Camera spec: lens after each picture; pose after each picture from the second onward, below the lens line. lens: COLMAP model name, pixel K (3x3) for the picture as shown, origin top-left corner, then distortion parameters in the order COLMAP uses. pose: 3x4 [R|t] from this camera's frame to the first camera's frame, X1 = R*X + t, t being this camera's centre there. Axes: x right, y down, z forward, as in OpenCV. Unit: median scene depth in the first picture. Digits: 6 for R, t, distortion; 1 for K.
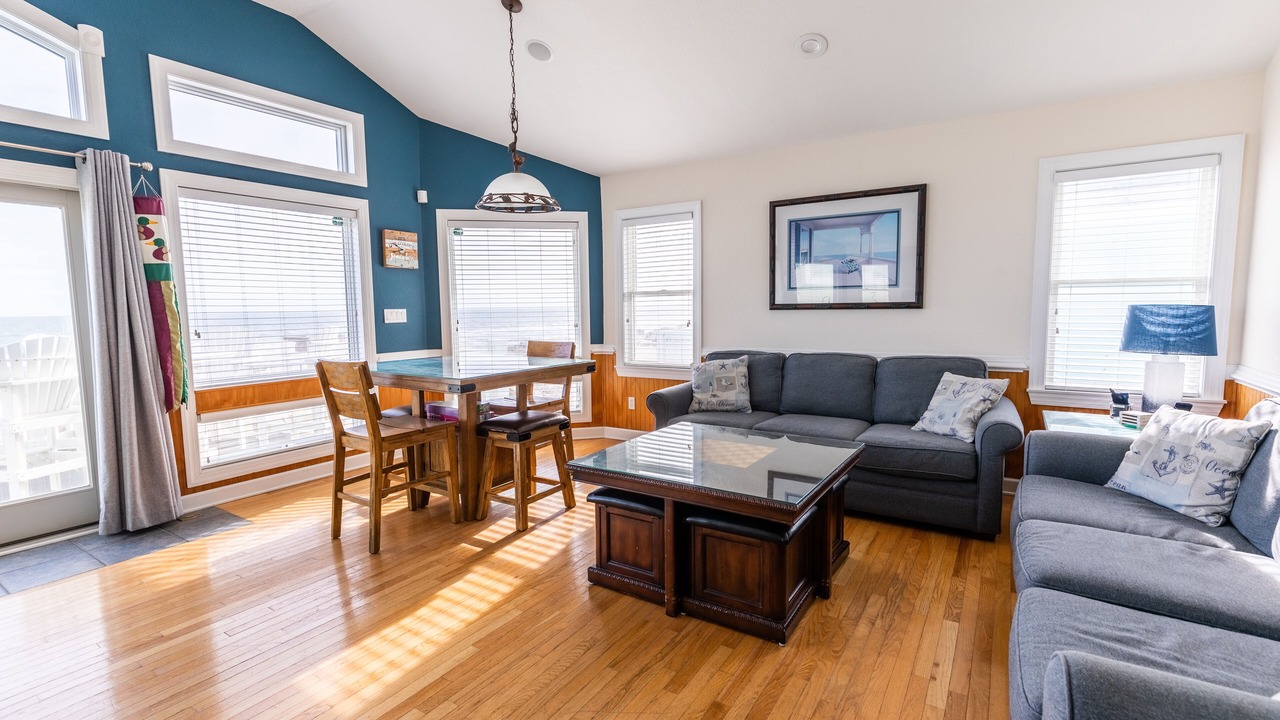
lens RADIAL K [[572.9, 0, 640.0], [0, 572.9, 360.0], [0, 0, 1]] dist [0.005276, -0.000605]
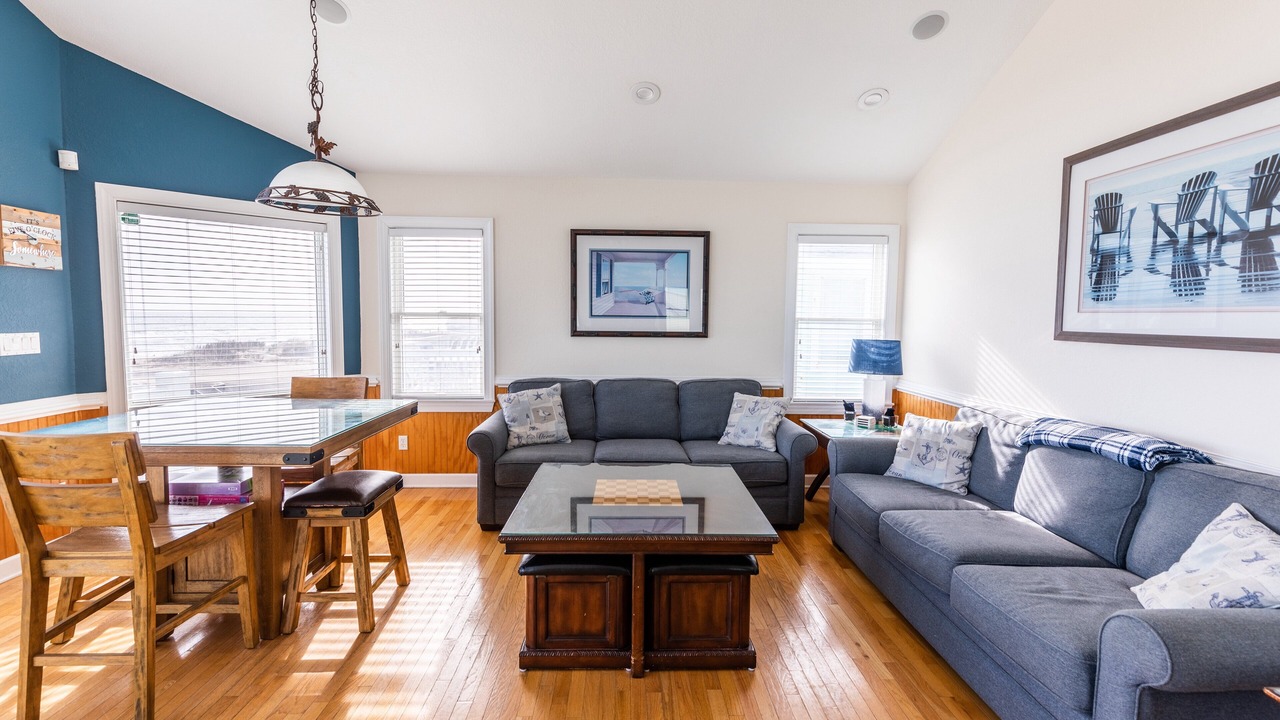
lens RADIAL K [[572.9, 0, 640.0], [0, 572.9, 360.0], [0, 0, 1]] dist [0.005276, -0.000605]
pose [[0.823676, -0.021949, 0.566636, -0.304208], [0.031959, 0.999459, -0.007742, -0.043941], [-0.566159, 0.024486, 0.823932, 0.136262]]
